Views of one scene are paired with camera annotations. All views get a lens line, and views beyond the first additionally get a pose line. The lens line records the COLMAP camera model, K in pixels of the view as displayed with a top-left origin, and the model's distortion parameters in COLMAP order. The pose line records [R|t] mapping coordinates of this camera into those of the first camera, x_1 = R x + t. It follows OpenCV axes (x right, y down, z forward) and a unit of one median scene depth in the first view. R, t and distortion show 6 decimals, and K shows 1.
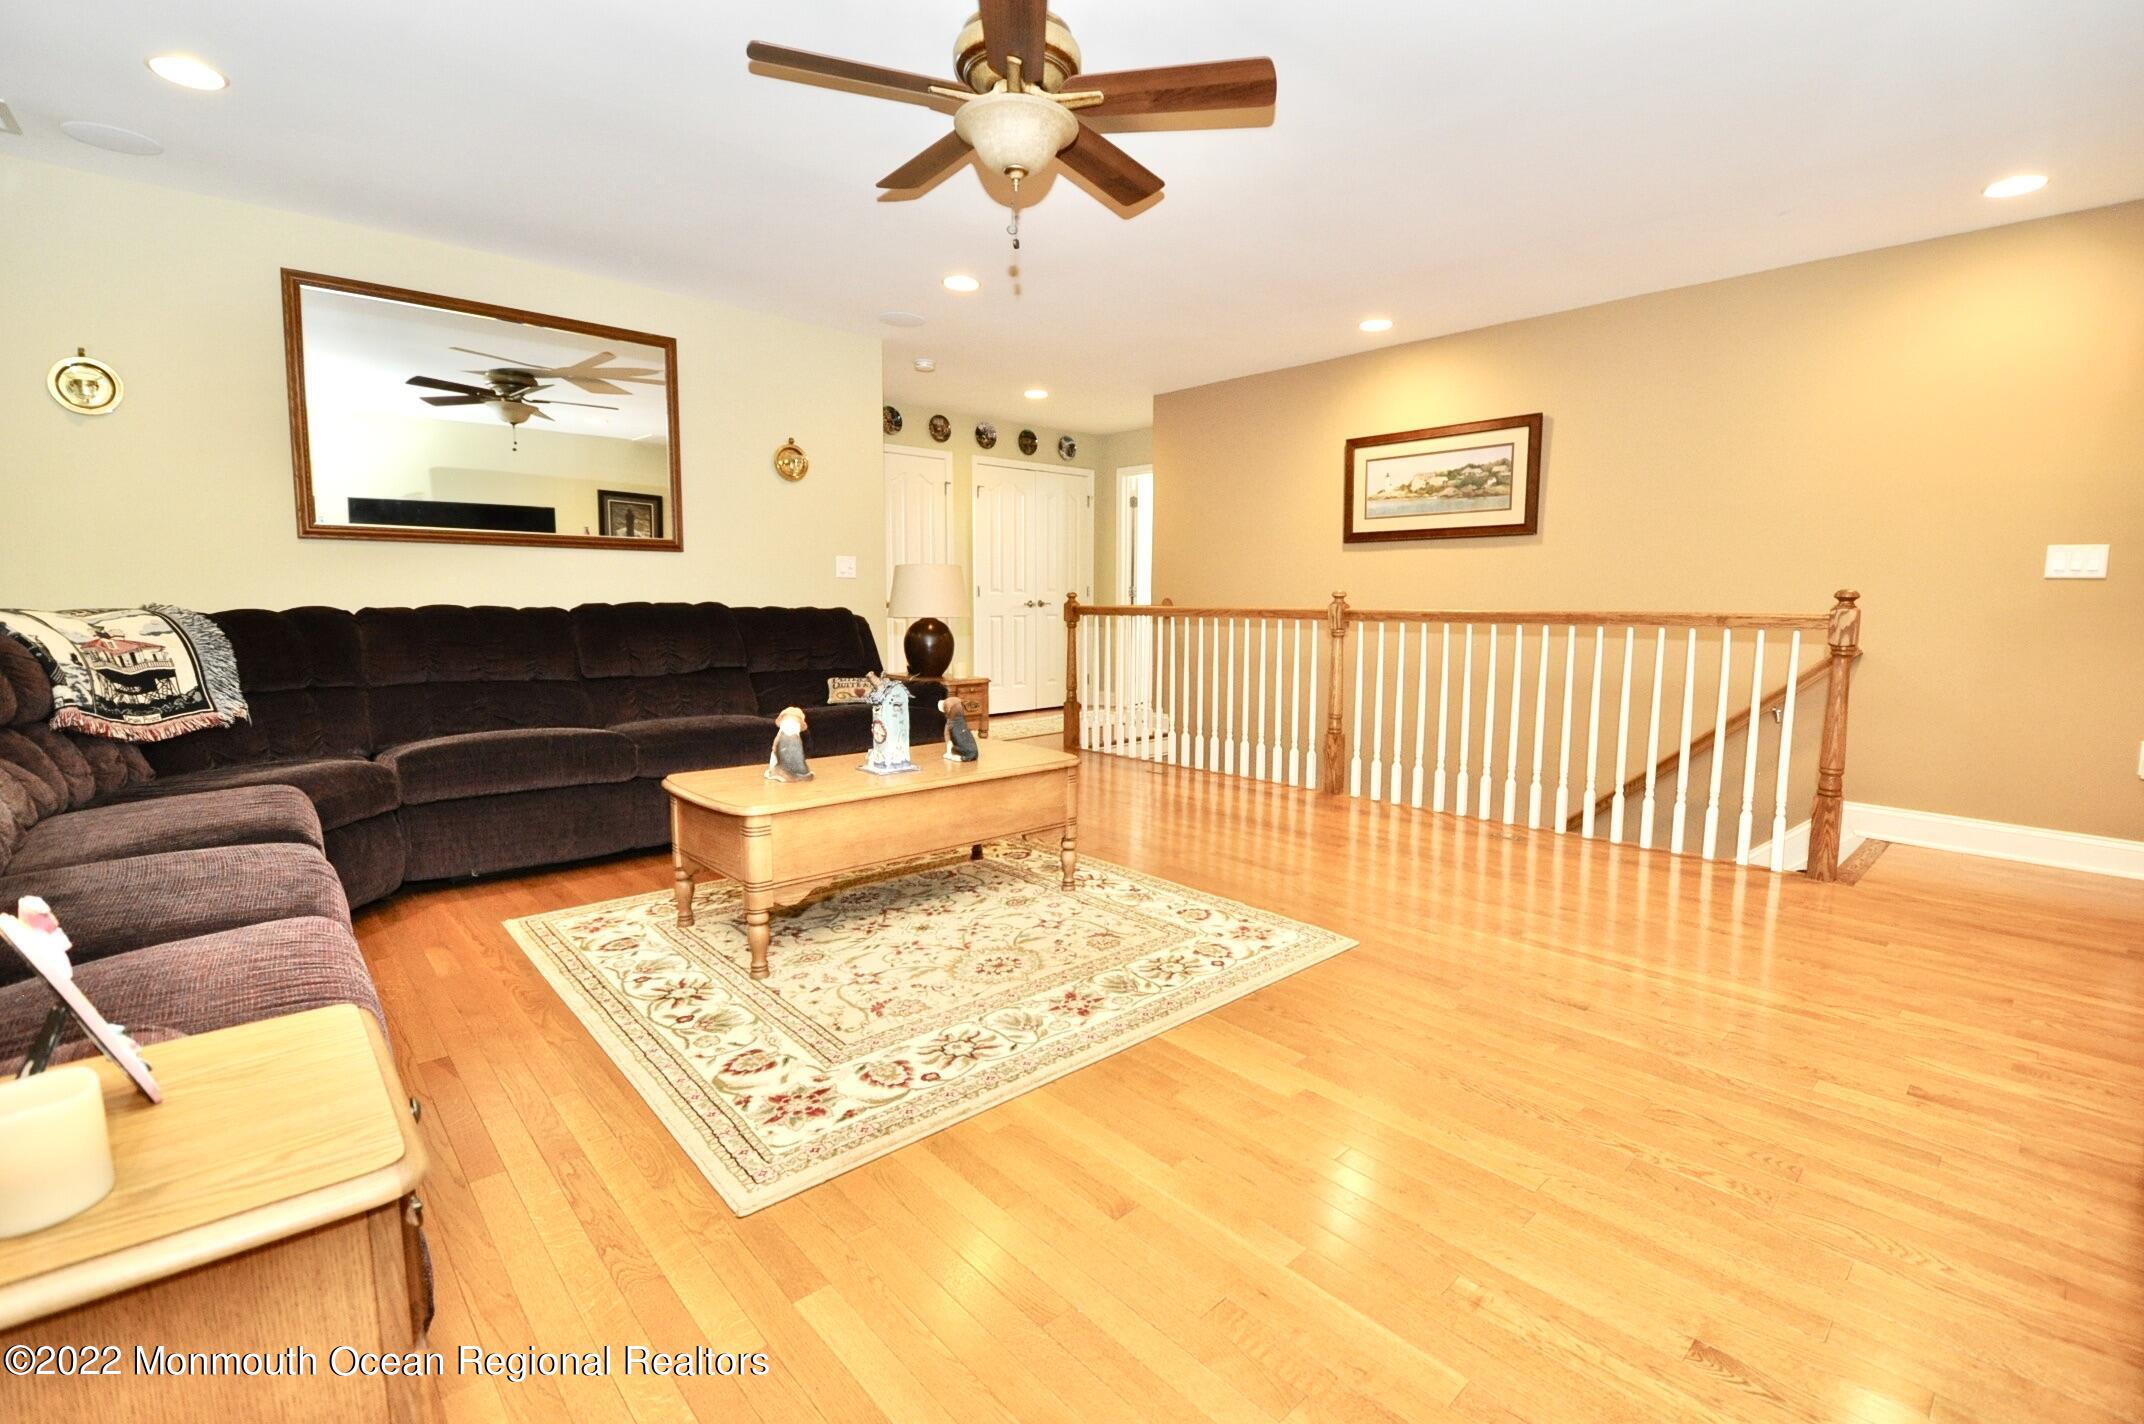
lens RADIAL K [[945.2, 0, 1076.3], [0, 945.2, 696.6], [0, 0, 1]] dist [0.016350, -0.019402]
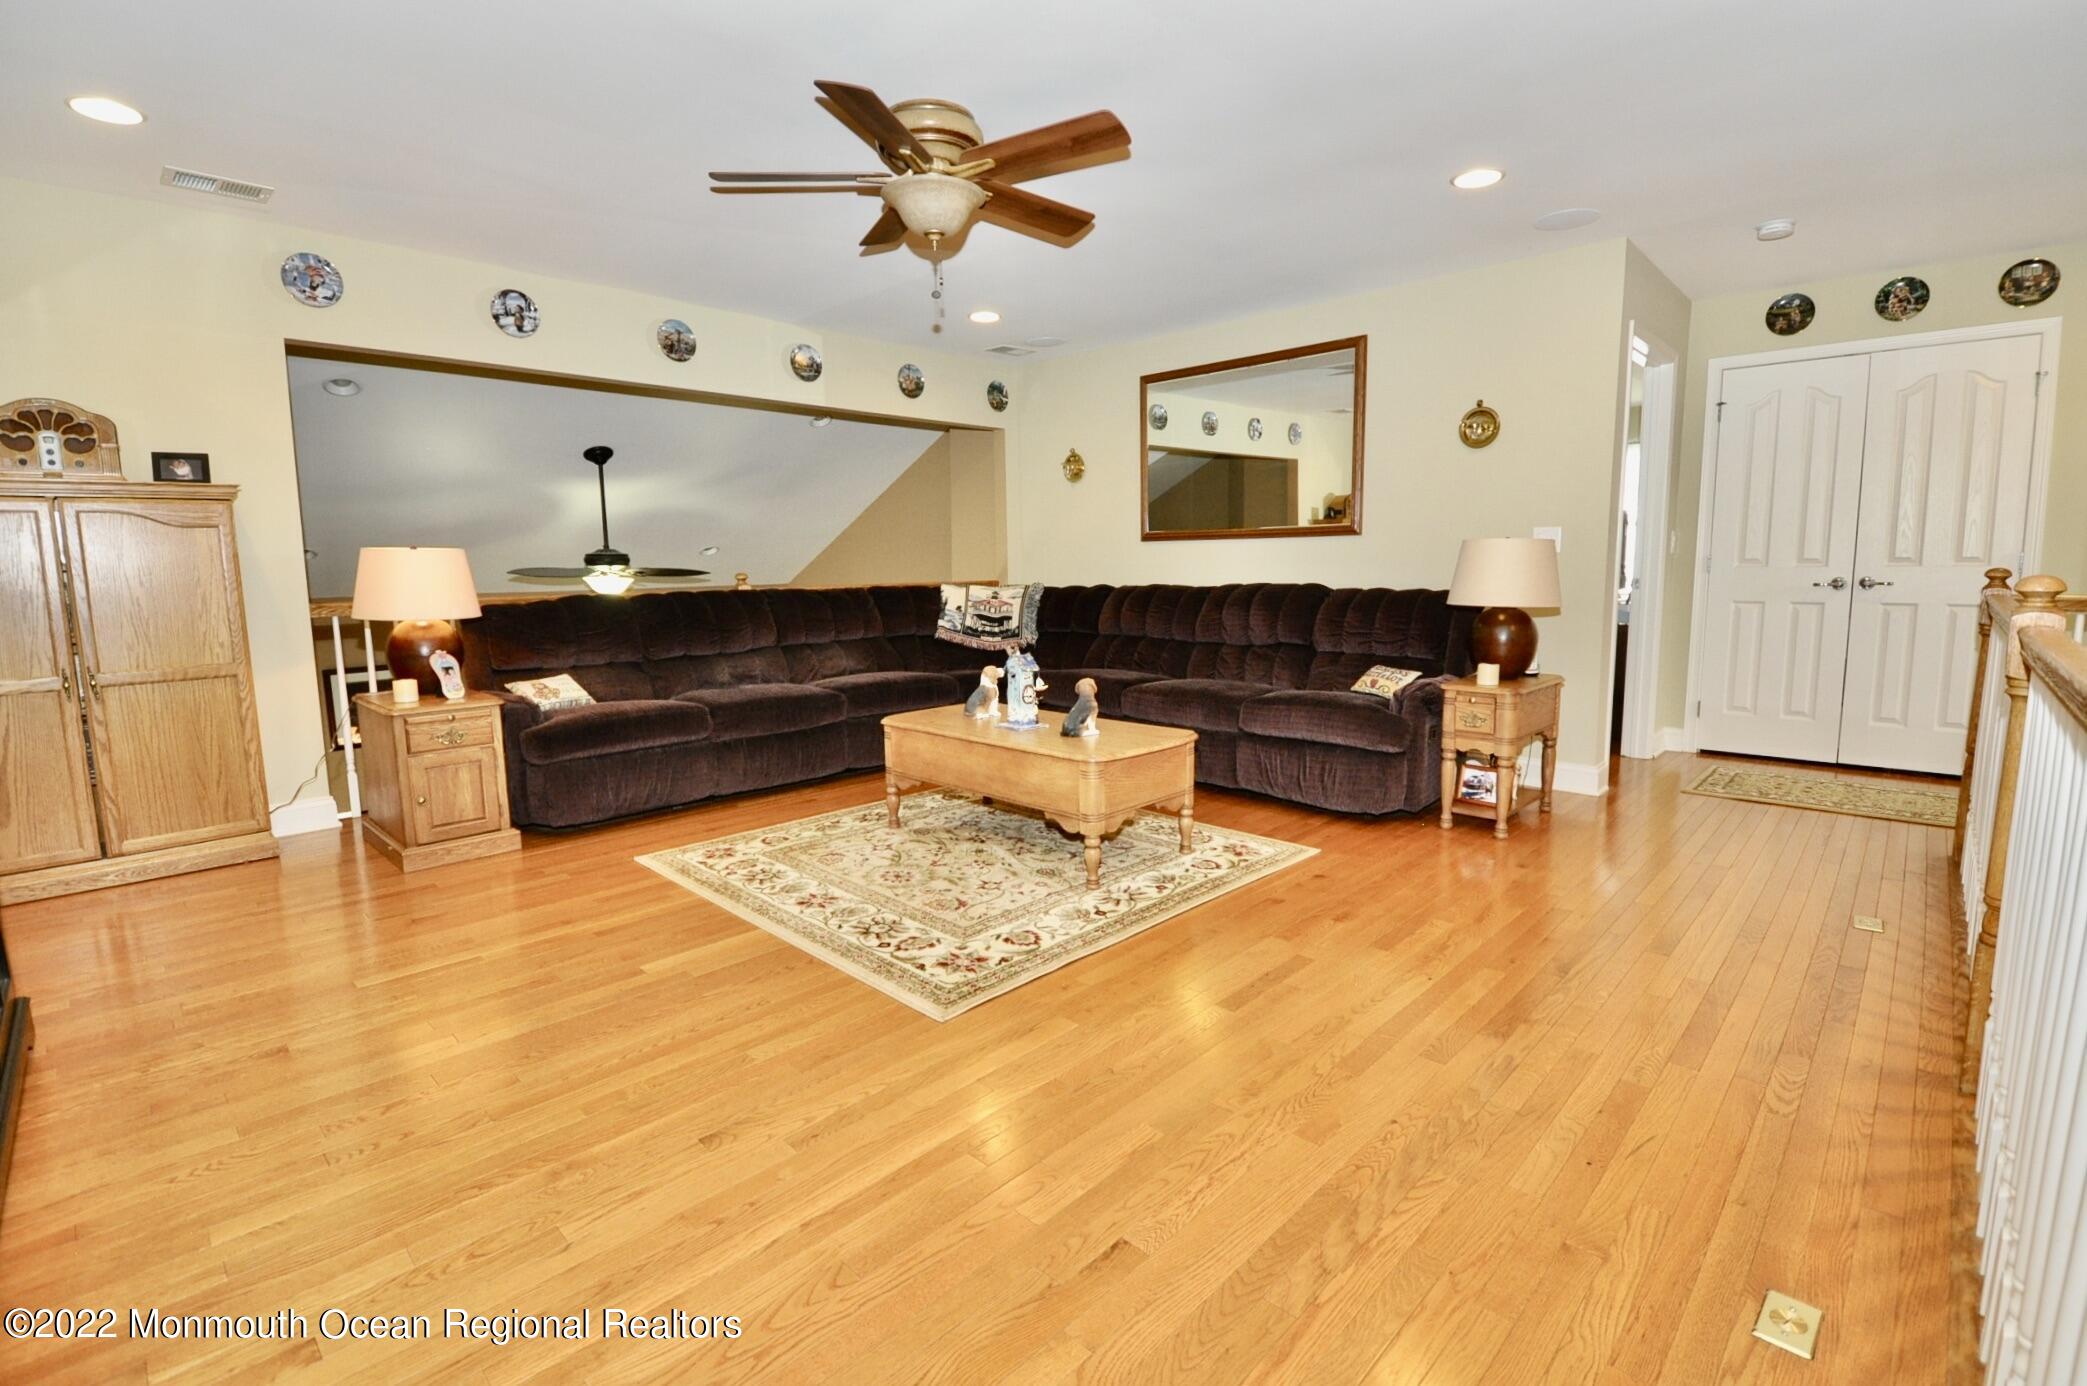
lens RADIAL K [[920.1, 0, 1047.7], [0, 920.1, 678.0], [0, 0, 1]] dist [0.016350, -0.019402]
pose [[0.063508, 0.118710, -0.990896, 1.115345], [-0.090117, 0.989526, 0.112770, -0.141093], [0.993904, 0.082135, 0.073541, 1.056471]]
